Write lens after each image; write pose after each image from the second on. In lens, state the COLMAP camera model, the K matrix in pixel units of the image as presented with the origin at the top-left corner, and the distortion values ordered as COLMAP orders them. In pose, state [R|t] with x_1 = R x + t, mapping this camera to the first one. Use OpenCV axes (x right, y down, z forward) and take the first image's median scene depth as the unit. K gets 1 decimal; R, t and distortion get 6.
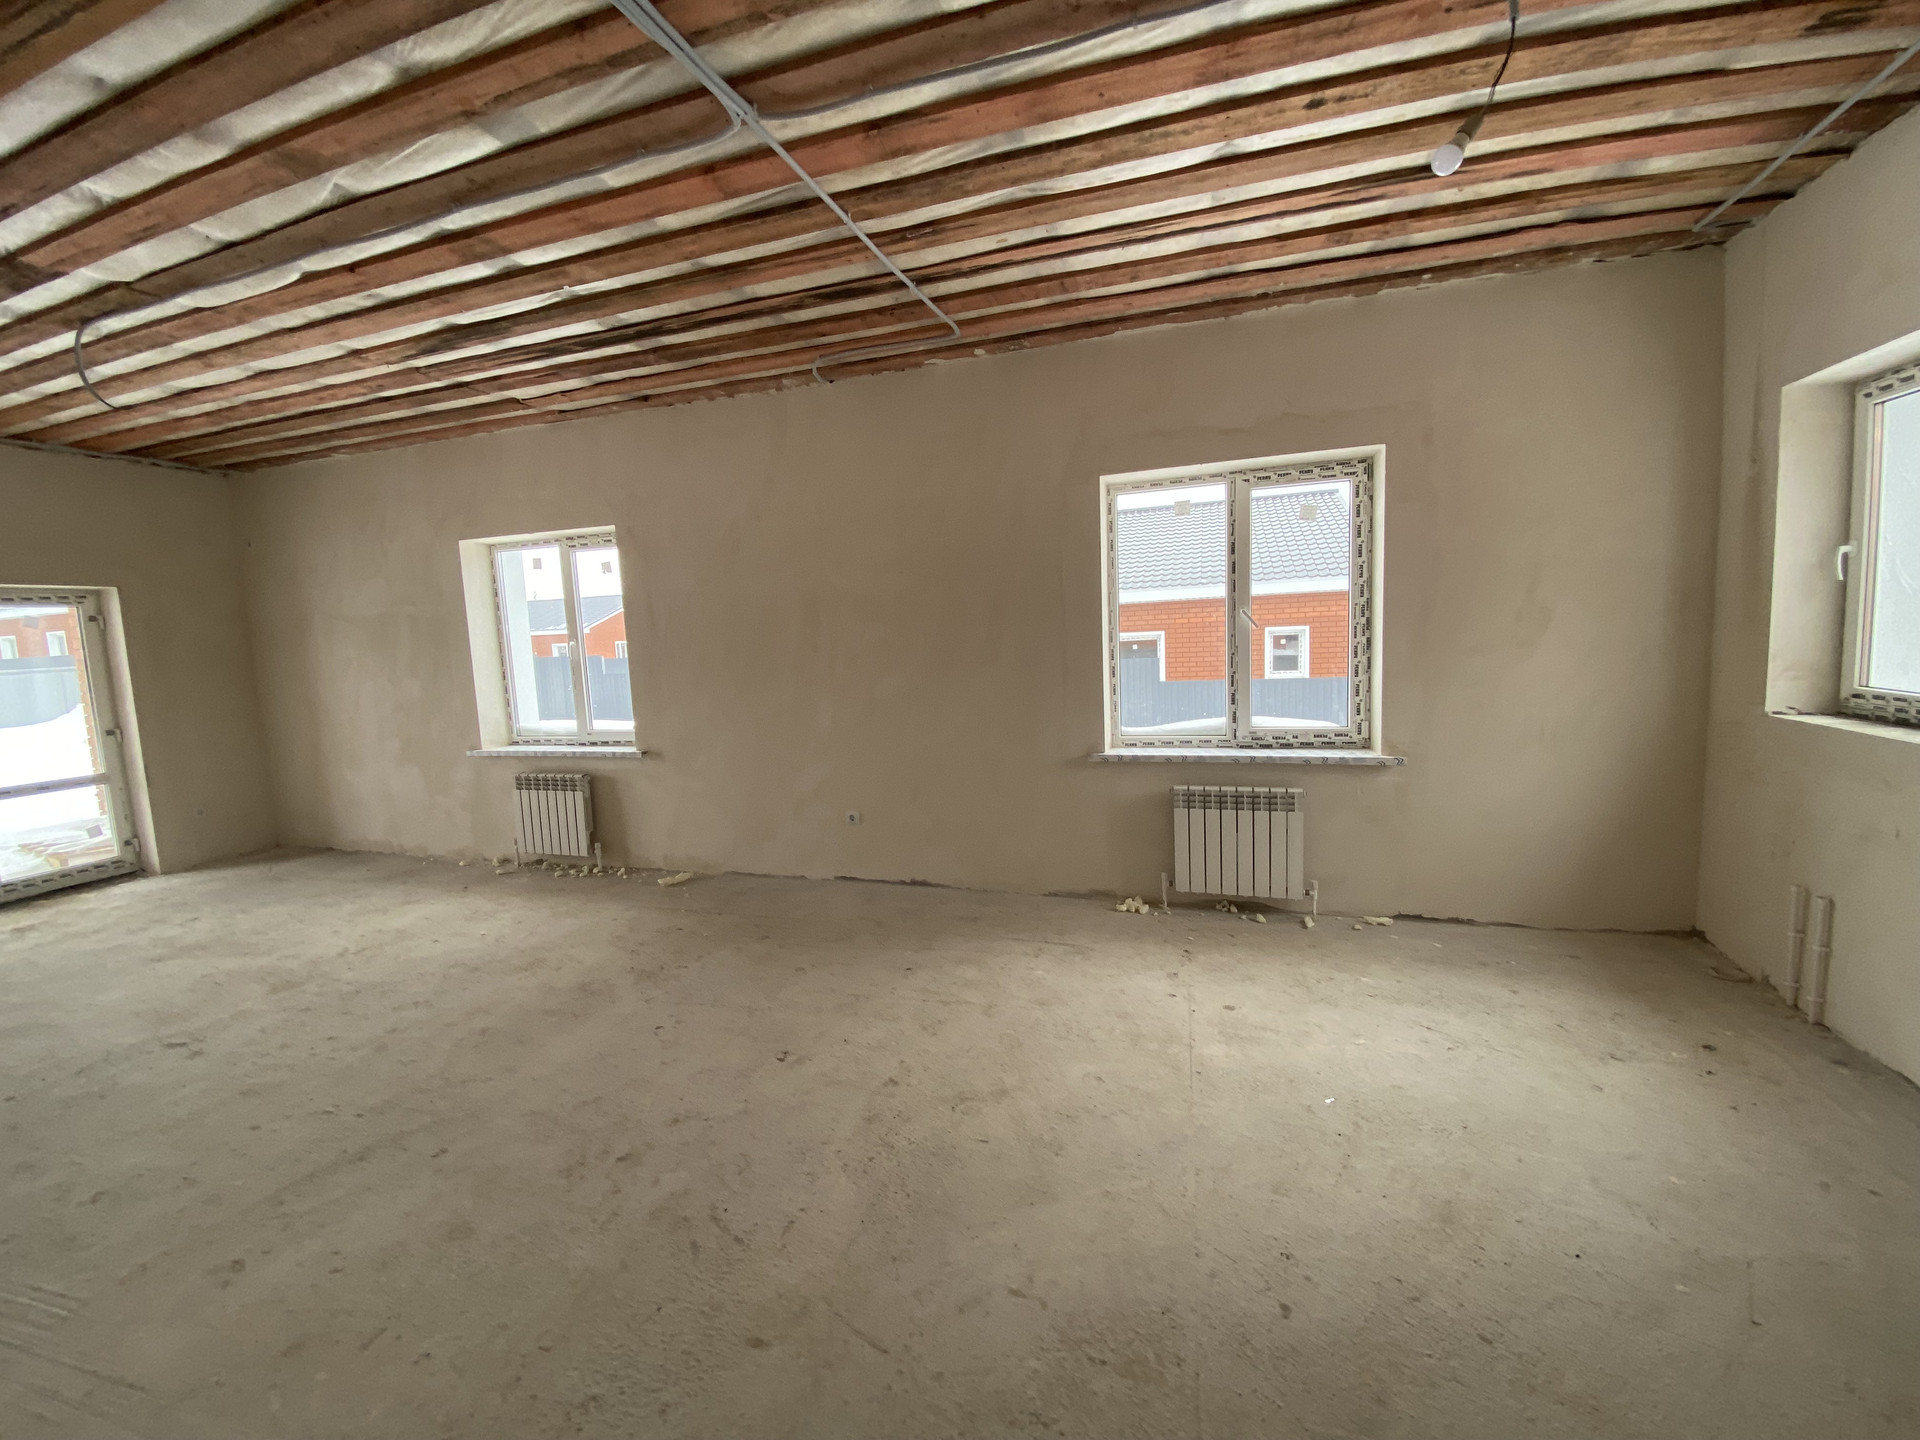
lens RADIAL K [[781.9, 0, 951.6], [0, 781.9, 707.8], [0, 0, 1]] dist [0.066060, -0.048991]
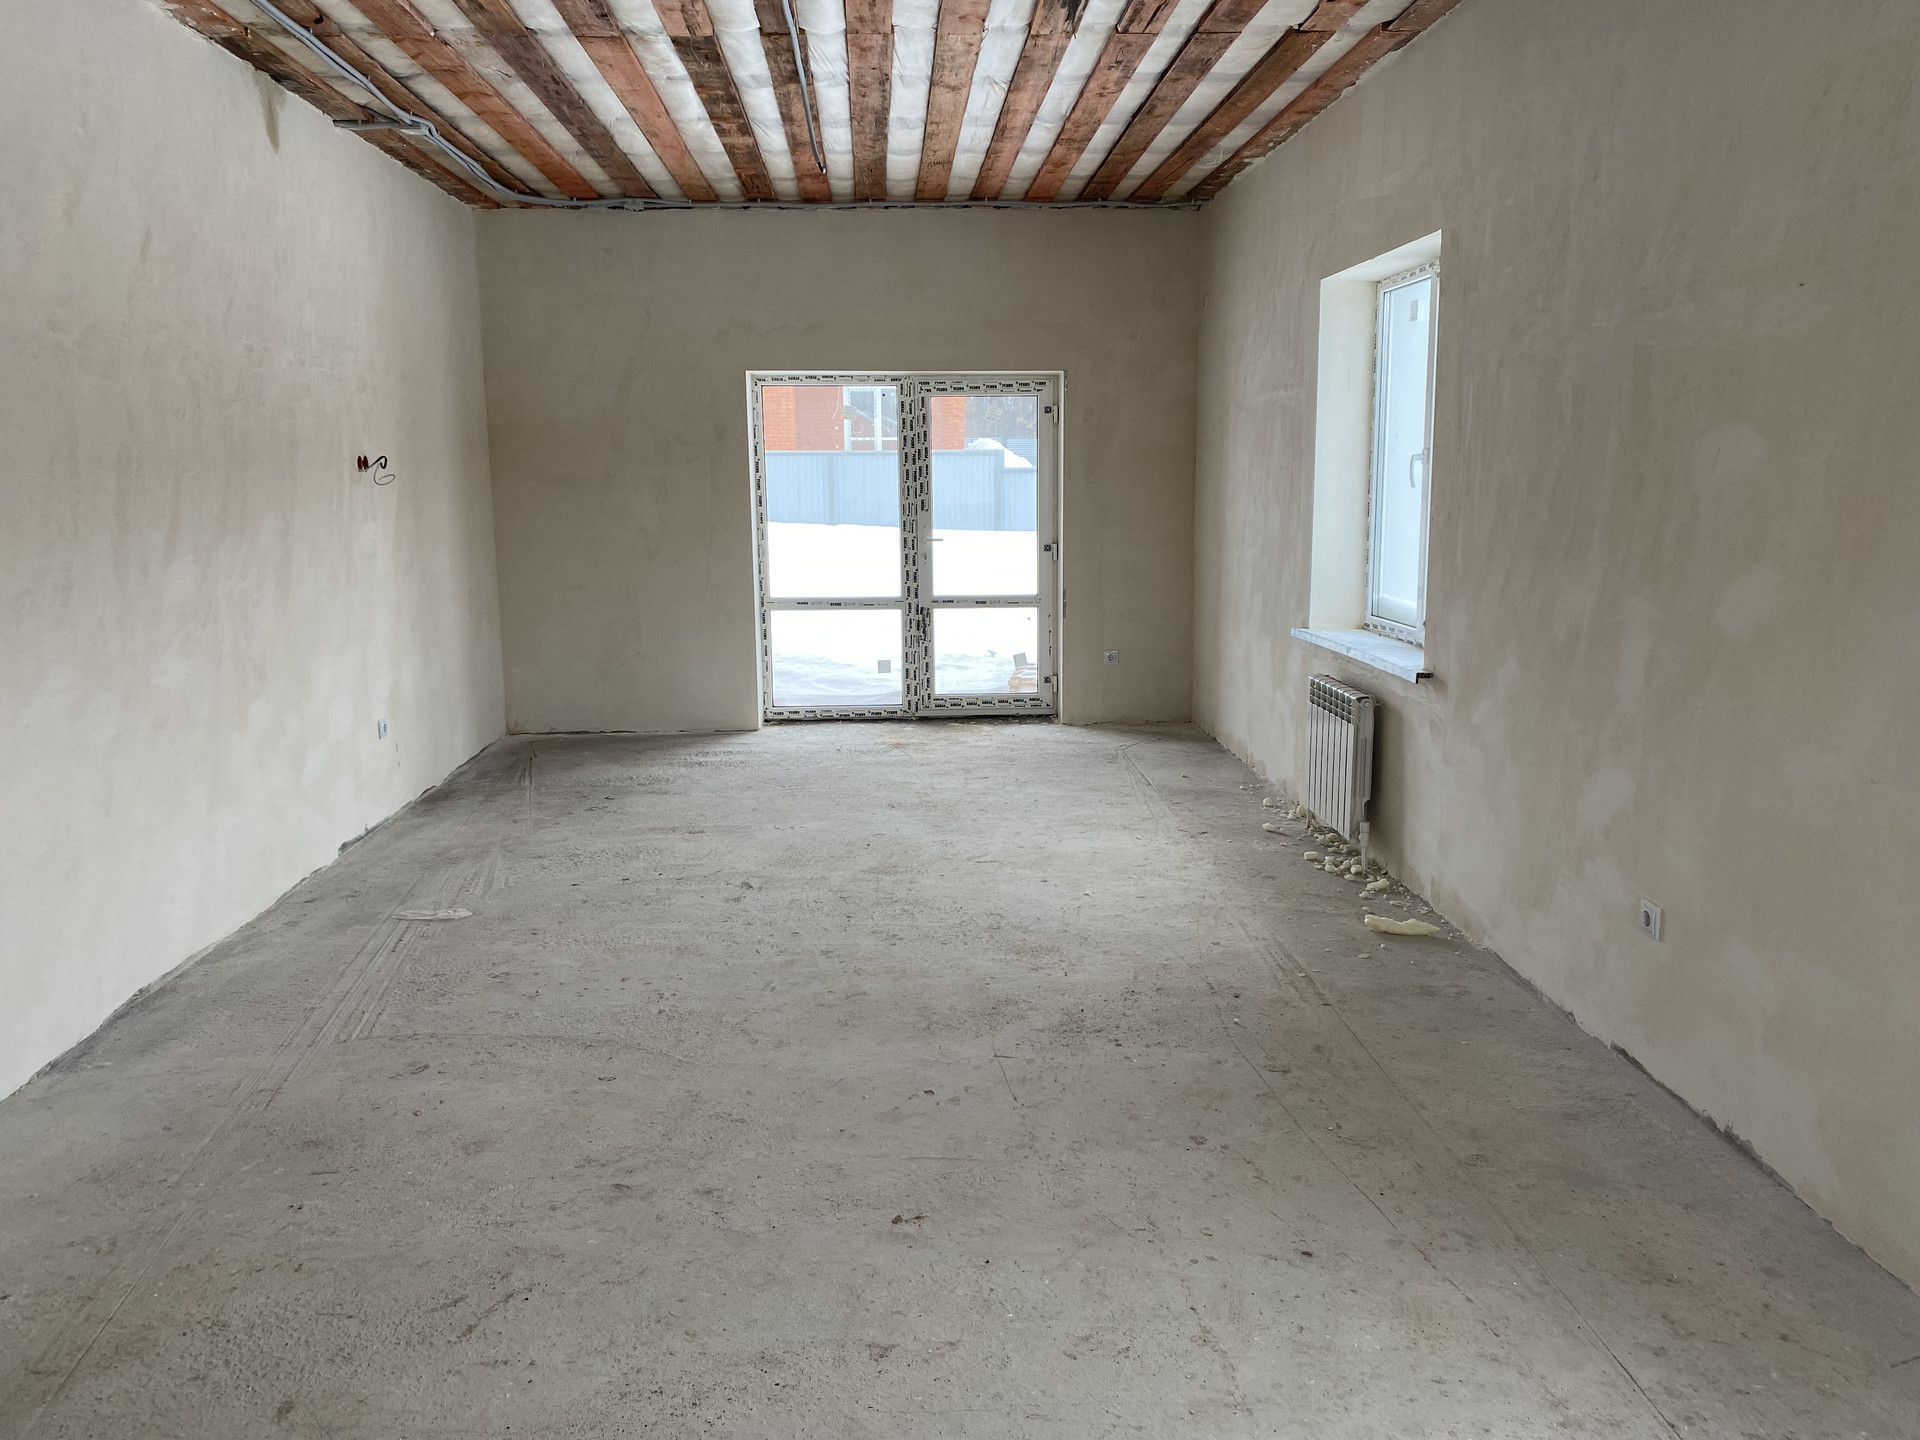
lens RADIAL K [[1468.1, 0, 957.7], [0, 1468.1, 706.1], [0, 0, 1]] dist [0.090241, -0.150669]
pose [[0.350771, 0.186924, -0.917616, 0.509698], [-0.095440, 0.981910, 0.163538, -0.067561], [0.931585, 0.030213, 0.362266, 0.469595]]
